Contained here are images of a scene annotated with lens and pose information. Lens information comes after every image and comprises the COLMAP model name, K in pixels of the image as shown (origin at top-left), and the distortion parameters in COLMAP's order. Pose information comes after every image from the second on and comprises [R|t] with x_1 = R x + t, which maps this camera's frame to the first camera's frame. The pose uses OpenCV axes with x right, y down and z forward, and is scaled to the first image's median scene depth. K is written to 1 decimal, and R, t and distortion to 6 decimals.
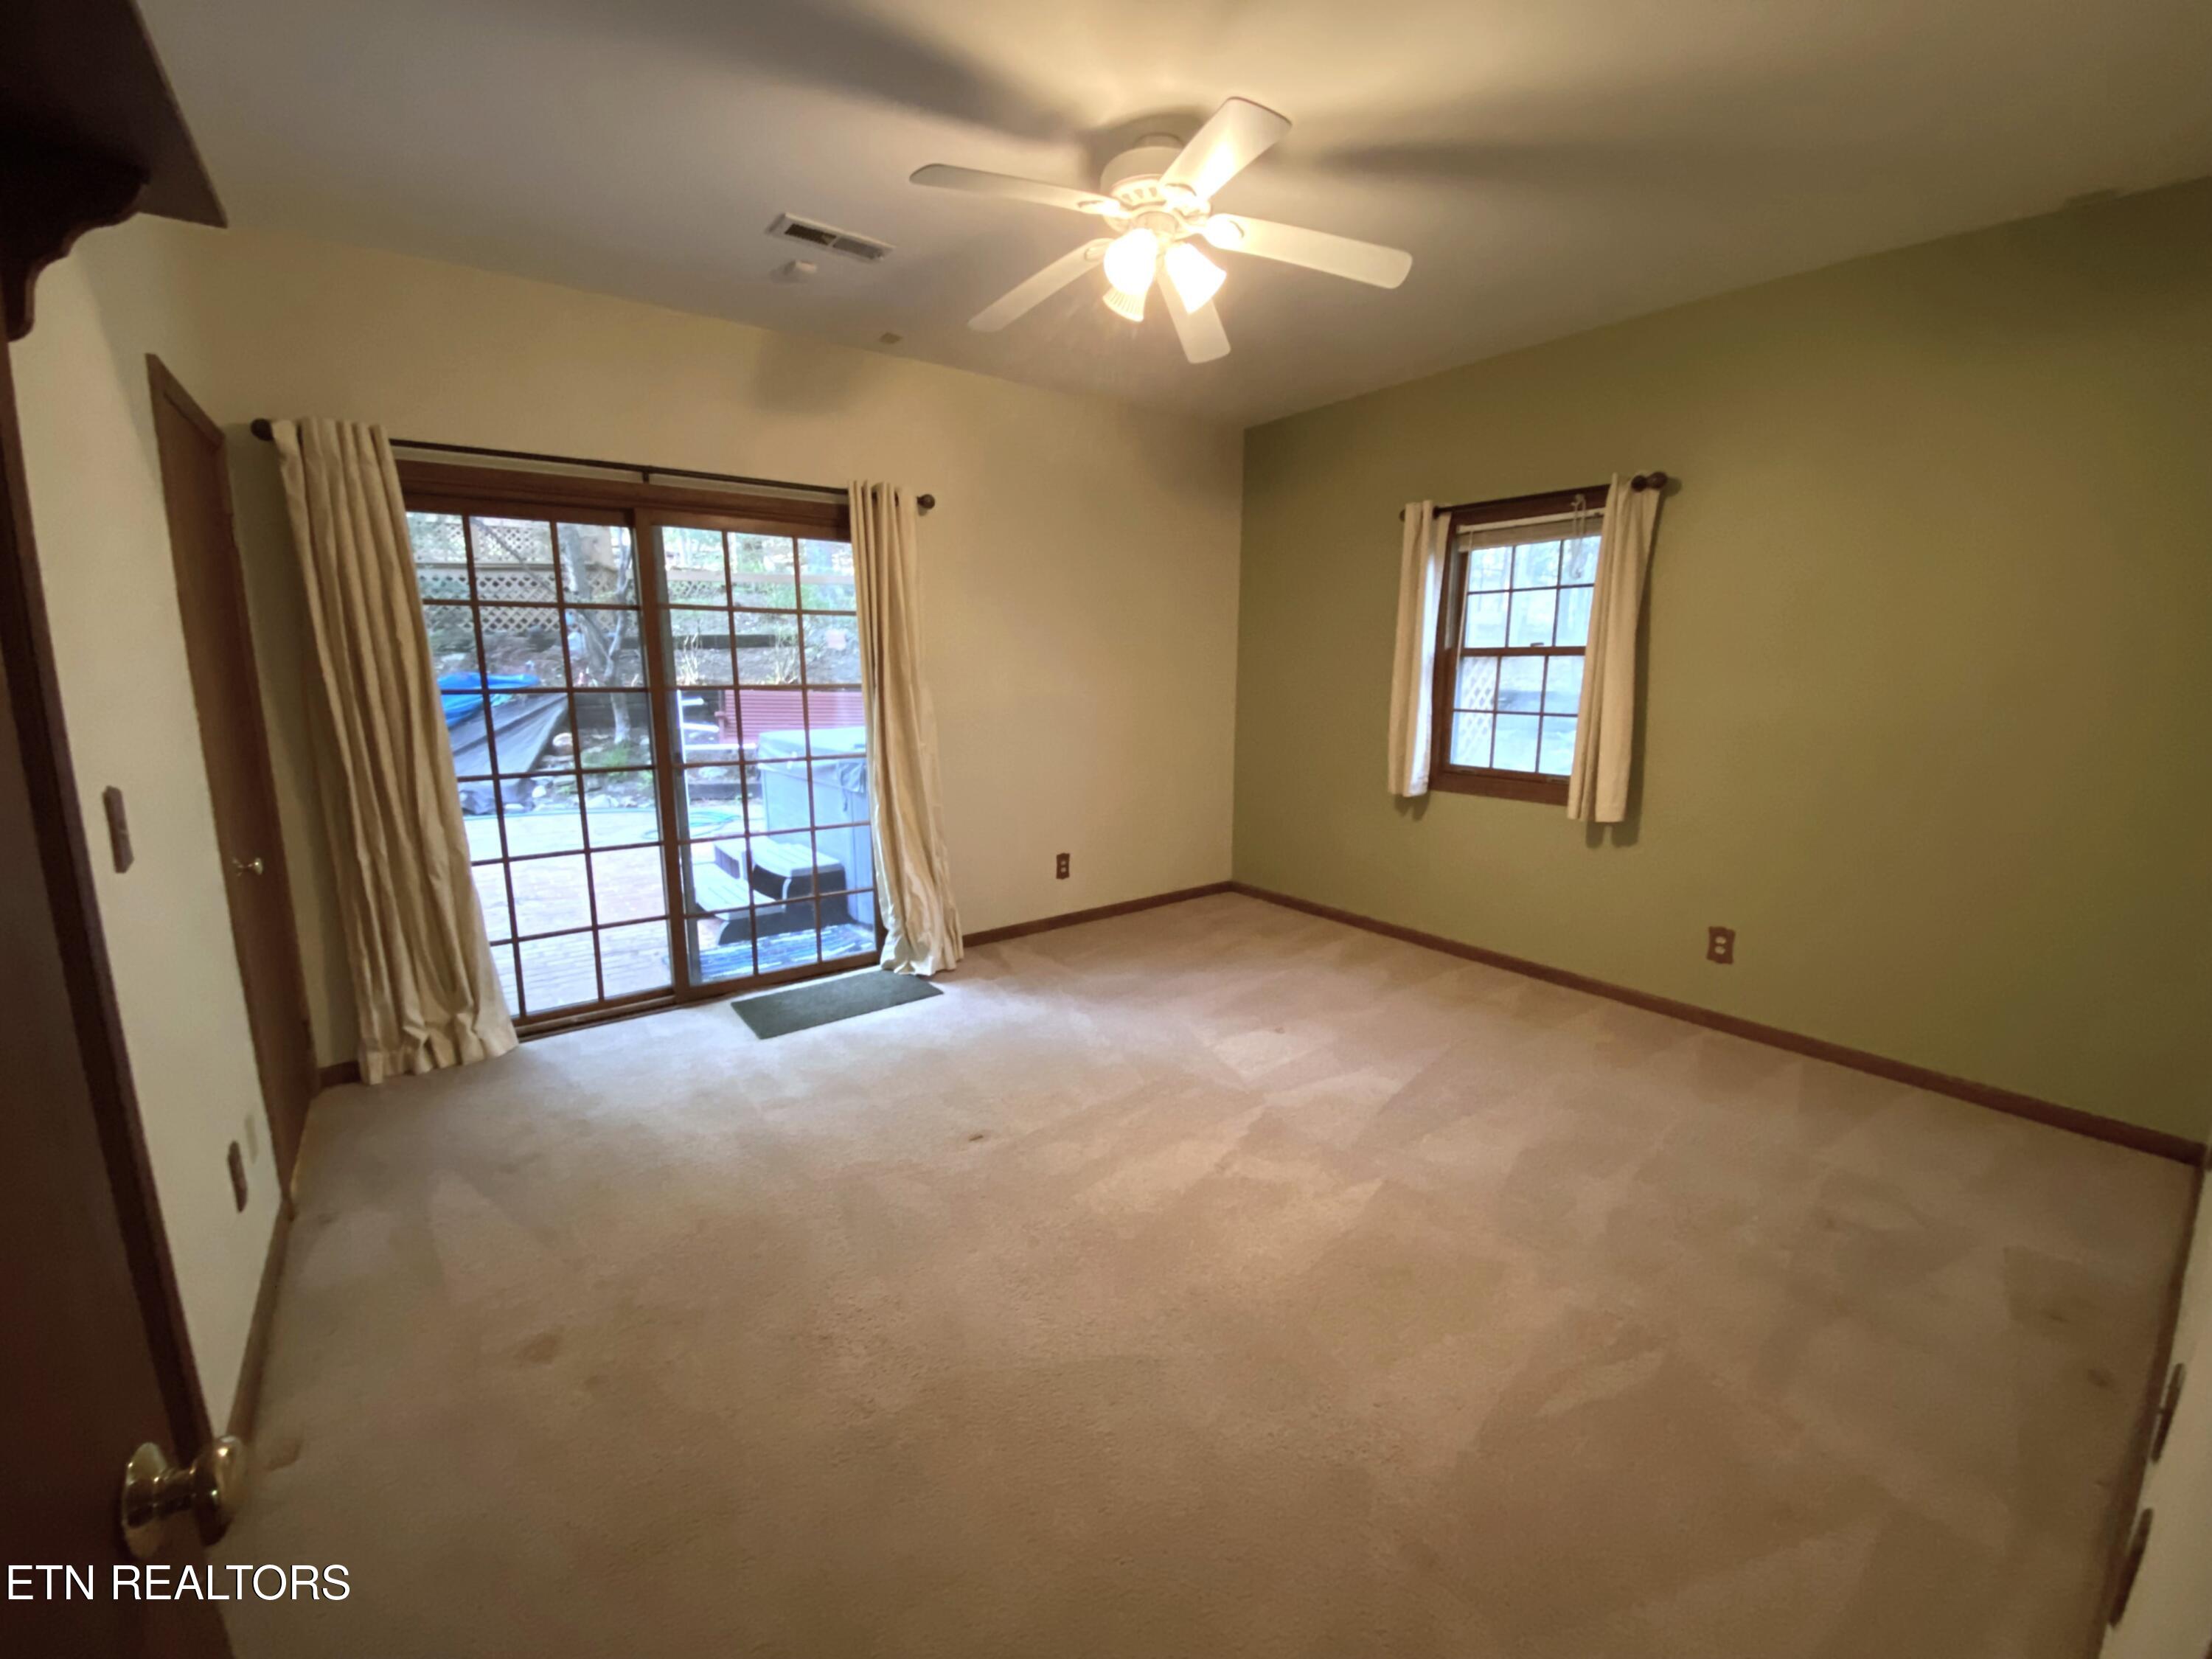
lens RADIAL K [[894.8, 0, 1106.0], [0, 894.8, 829.5], [0, 0, 1]] dist [-0.000752, -0.000072]
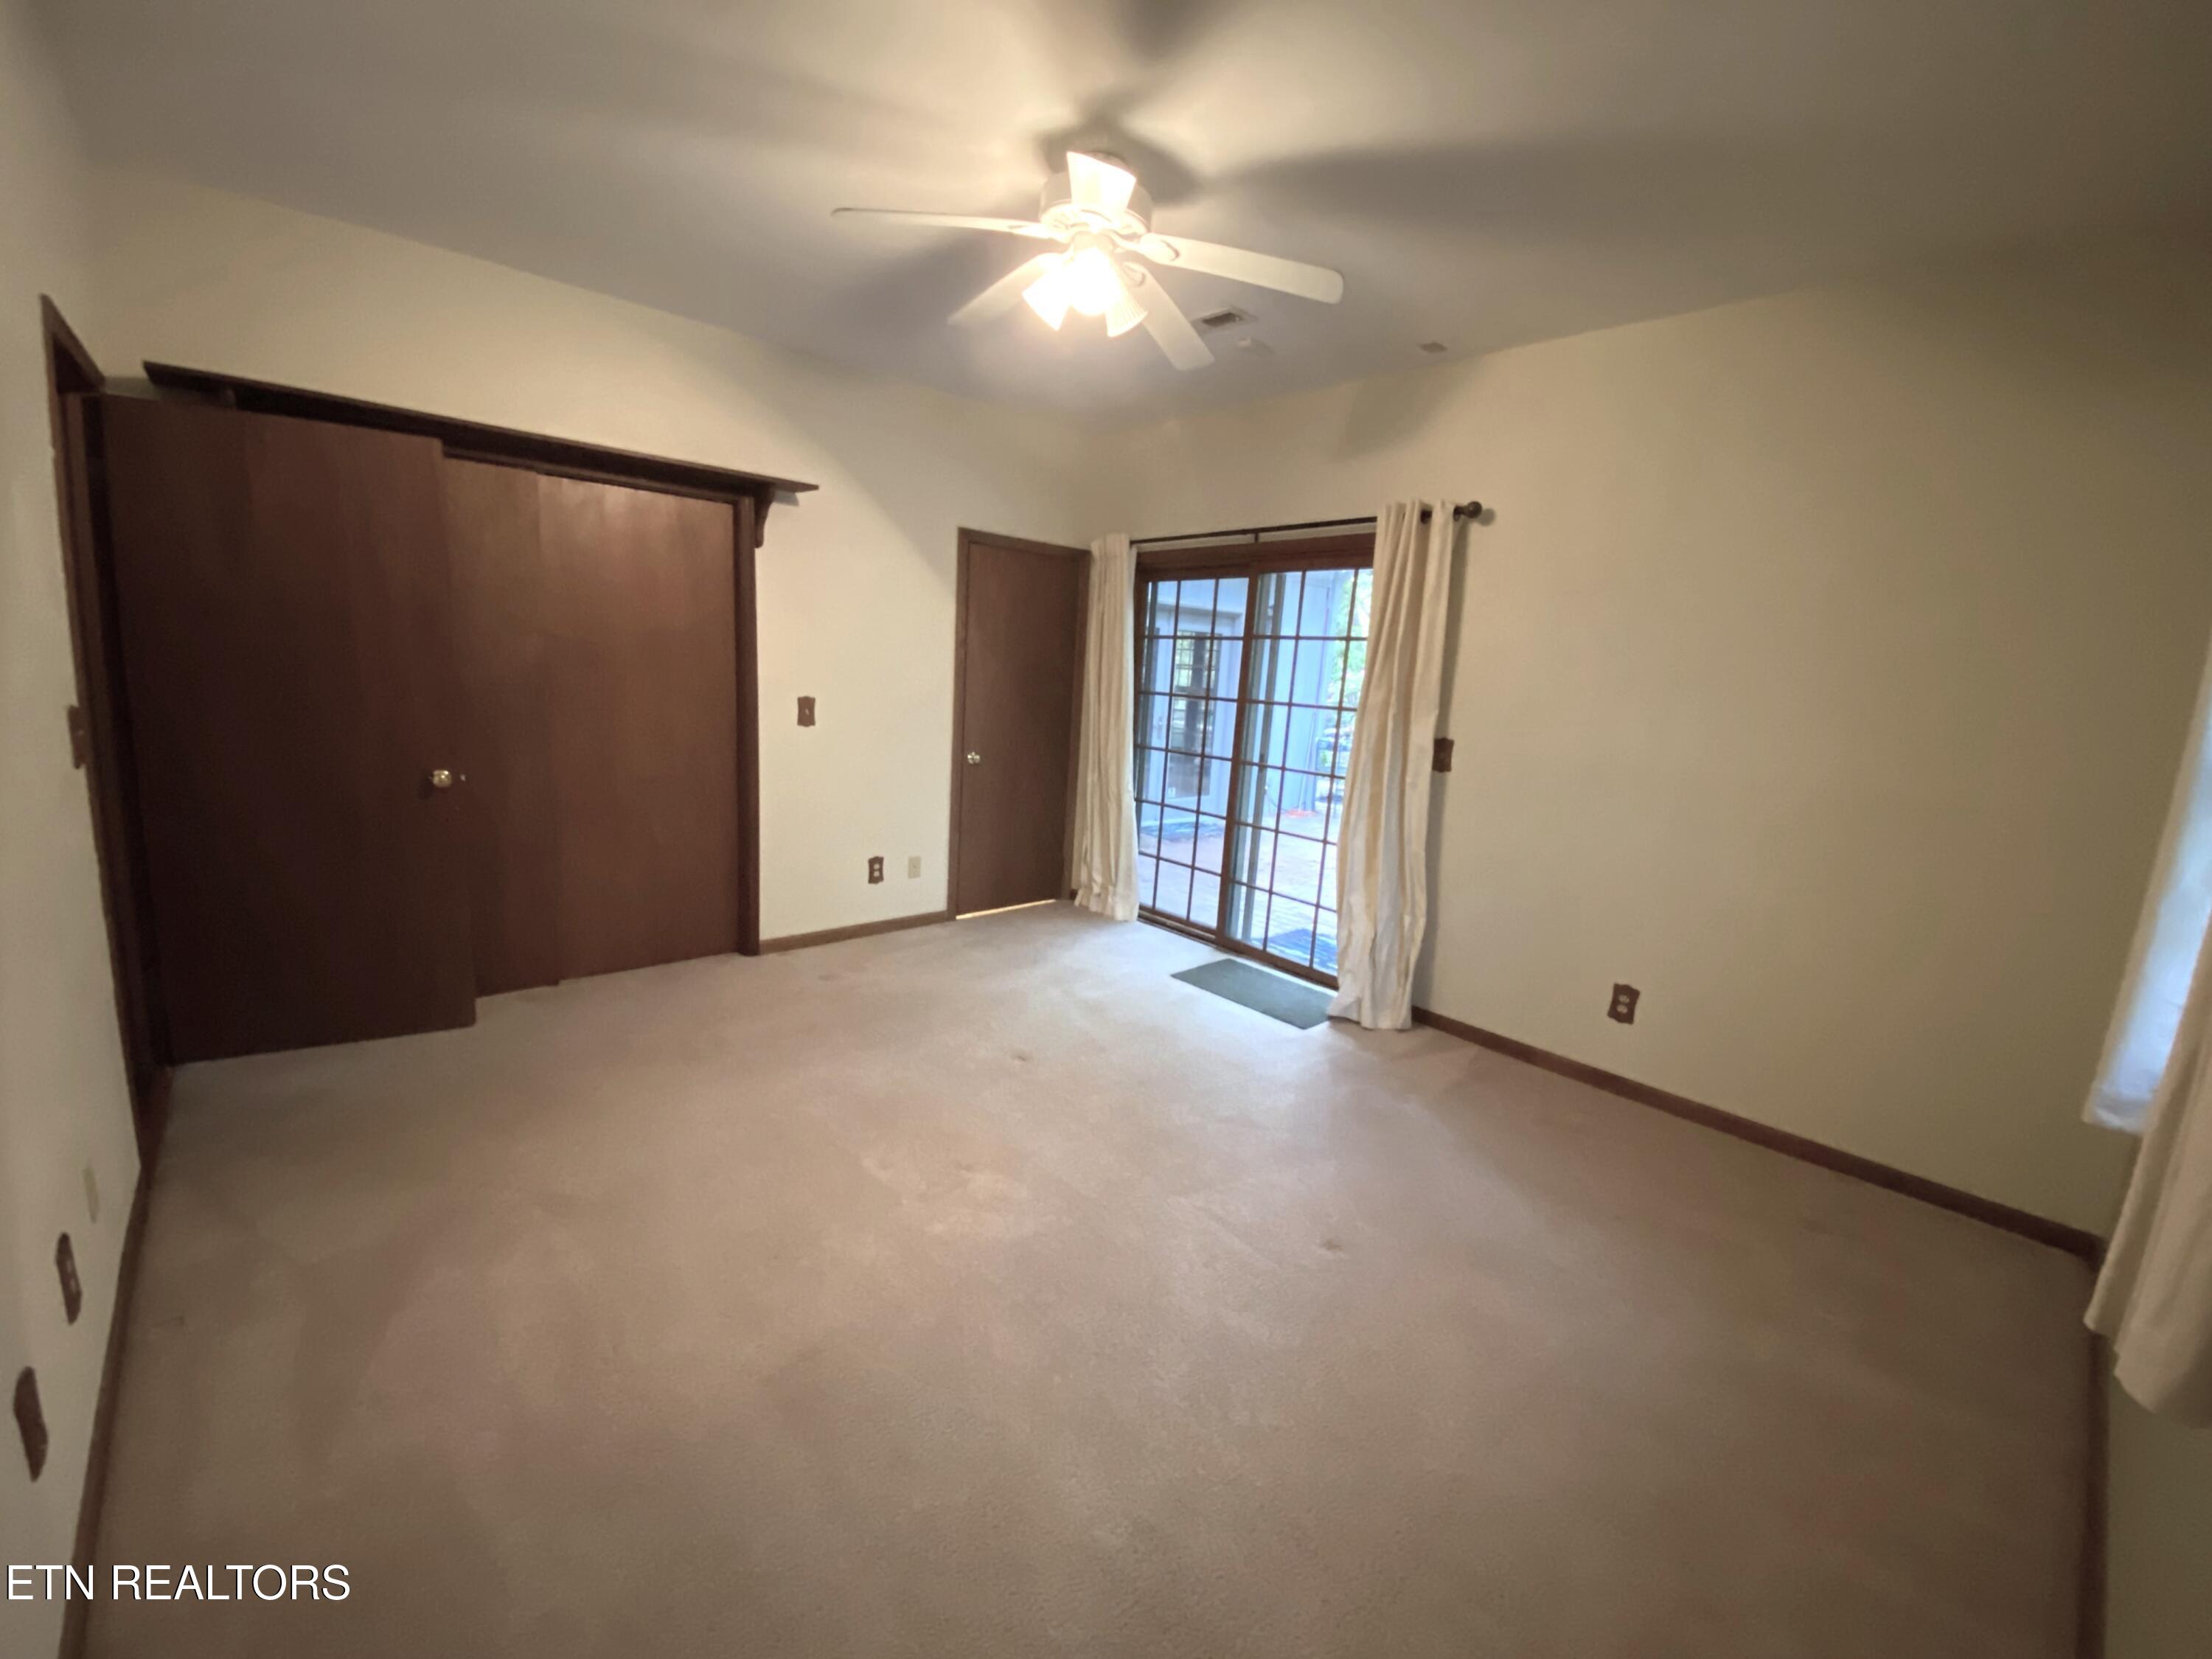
lens RADIAL K [[894.8, 0, 1106.0], [0, 894.8, 829.5], [0, 0, 1]] dist [-0.000752, -0.000072]
pose [[0.074002, 0.181537, -0.980596, 0.767862], [-0.243665, 0.956781, 0.158740, -0.132991], [0.967032, 0.227190, 0.115038, 0.692825]]
